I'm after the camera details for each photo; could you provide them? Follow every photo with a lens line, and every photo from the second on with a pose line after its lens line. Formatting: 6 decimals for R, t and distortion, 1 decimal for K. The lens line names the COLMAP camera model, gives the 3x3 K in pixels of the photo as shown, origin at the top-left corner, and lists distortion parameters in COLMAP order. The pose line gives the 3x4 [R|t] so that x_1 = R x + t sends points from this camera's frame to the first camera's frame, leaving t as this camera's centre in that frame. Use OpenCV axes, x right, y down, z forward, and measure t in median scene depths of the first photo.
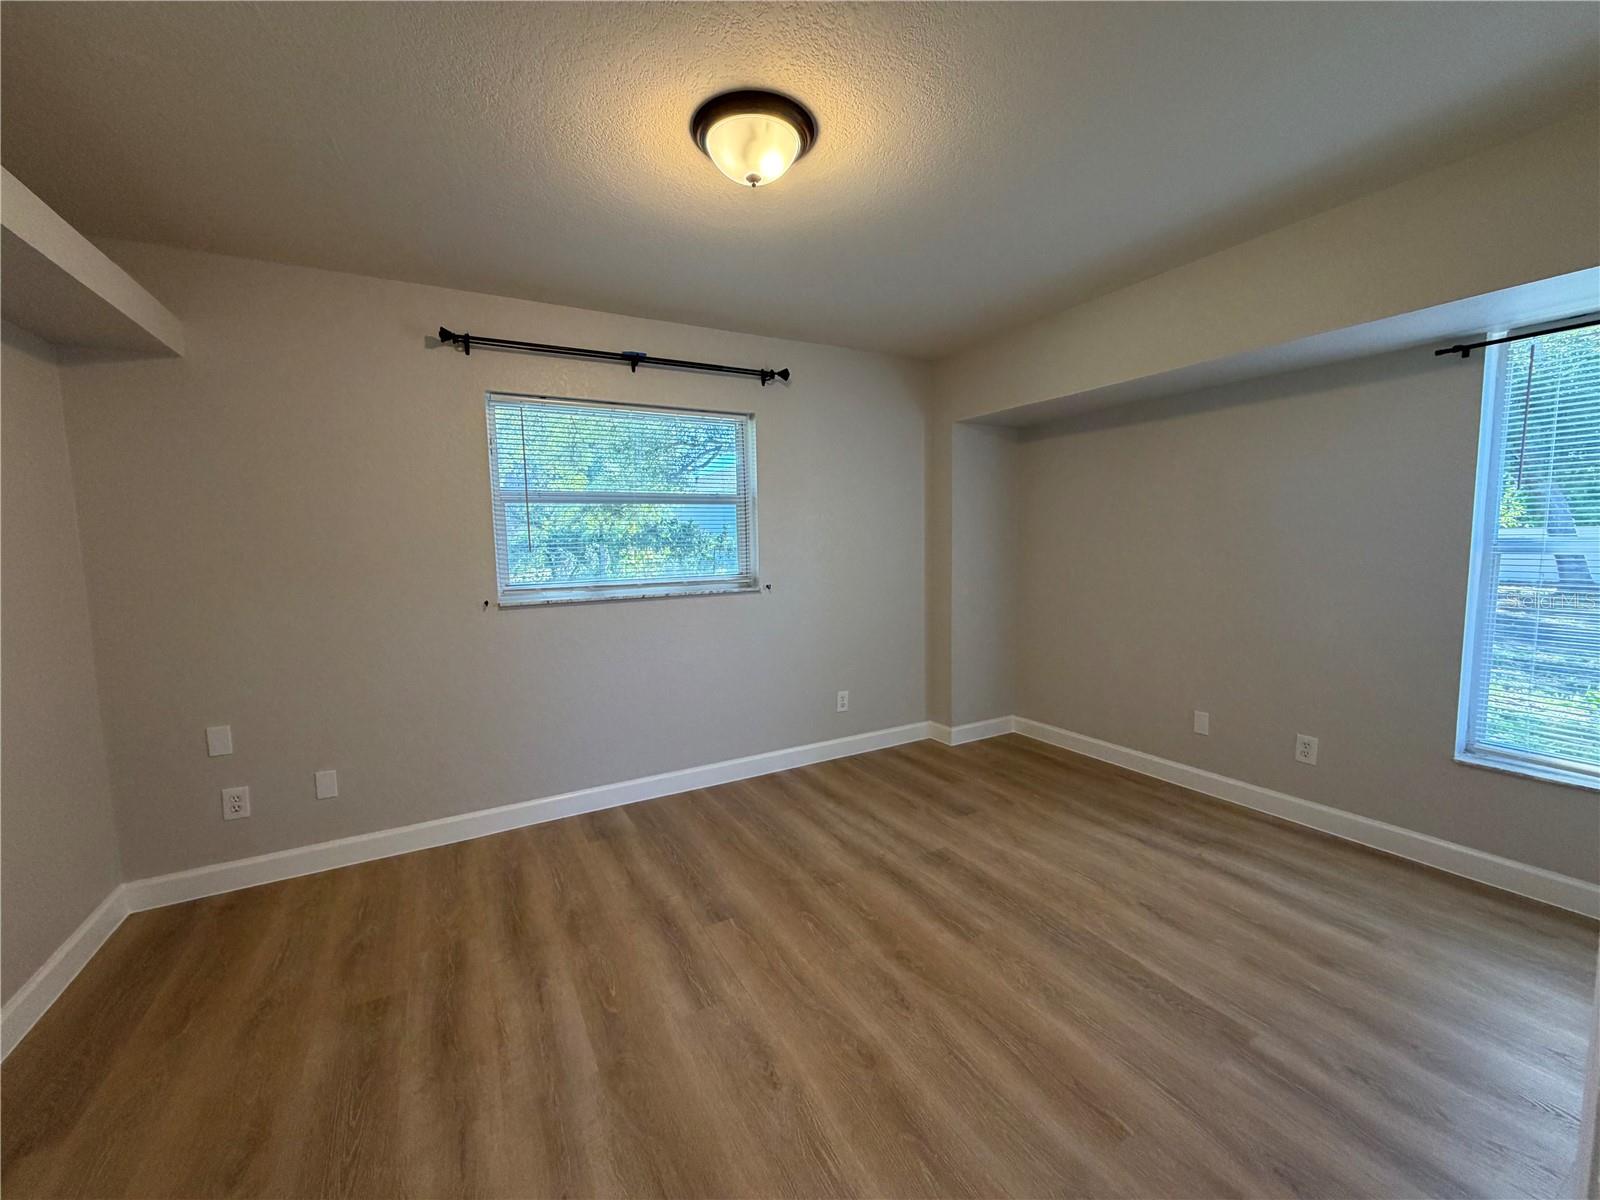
lens RADIAL K [[634.2, 0, 801.6], [0, 634.2, 599.9], [0, 0, 1]] dist [-0.001856, -0.000674]
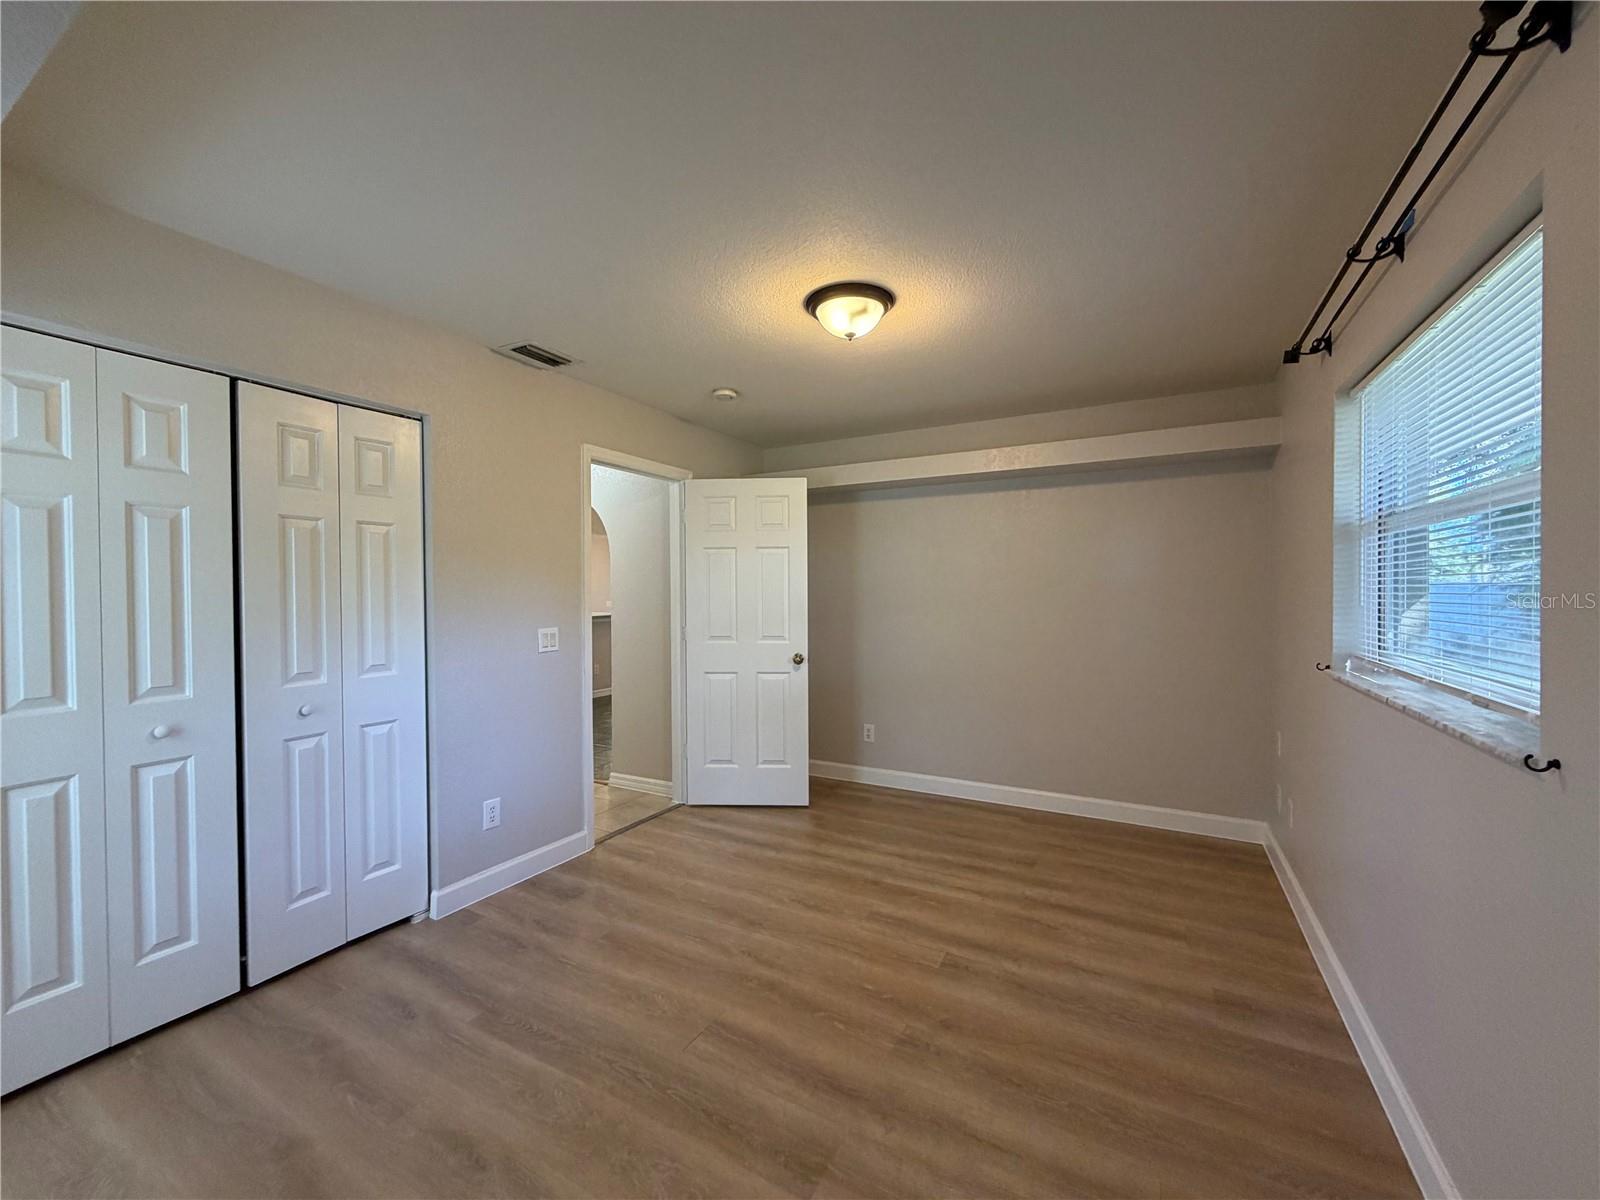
lens RADIAL K [[634.2, 0, 801.6], [0, 634.2, 599.9], [0, 0, 1]] dist [-0.001856, -0.000674]
pose [[-0.846787, 0.030579, -0.531052, 0.651233], [-0.029569, 0.994097, 0.104392, -0.198037], [0.531109, 0.104100, -0.840884, 1.833015]]
